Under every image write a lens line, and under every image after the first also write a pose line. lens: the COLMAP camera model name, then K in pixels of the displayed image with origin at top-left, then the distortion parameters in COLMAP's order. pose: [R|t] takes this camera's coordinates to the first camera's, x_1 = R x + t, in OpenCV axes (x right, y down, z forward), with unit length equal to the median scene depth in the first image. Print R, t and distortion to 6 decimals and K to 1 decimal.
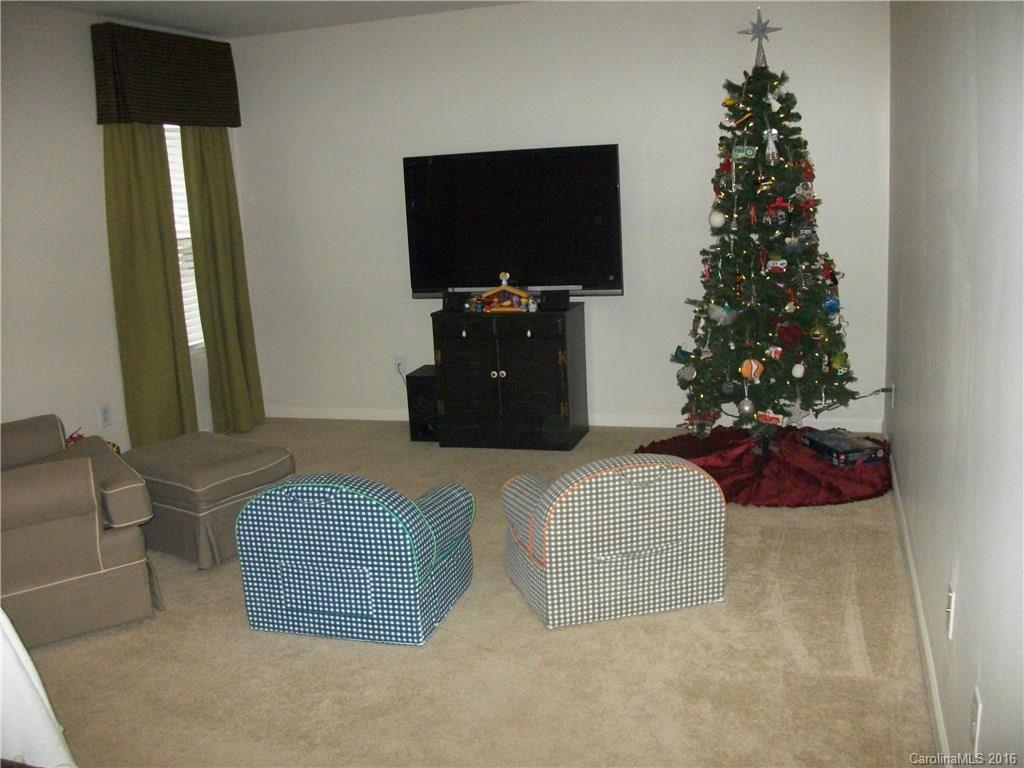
lens RADIAL K [[982.6, 0, 516.4], [0, 982.6, 382.3], [0, 0, 1]] dist [-0.140133, 0.070207]
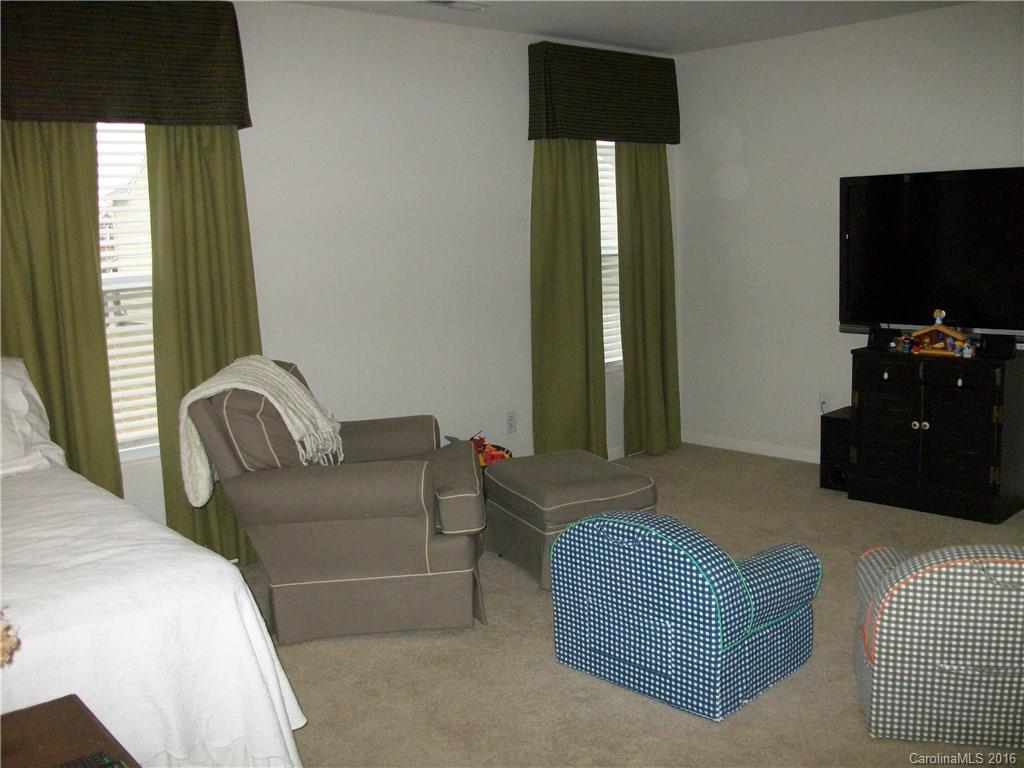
lens RADIAL K [[982.6, 0, 516.4], [0, 982.6, 382.3], [0, 0, 1]] dist [-0.140133, 0.070207]
pose [[0.869106, 0.093581, -0.485693, 0.133748], [-0.105566, 0.994409, 0.002697, -0.017661], [0.483229, 0.048928, 0.874125, 0.129544]]
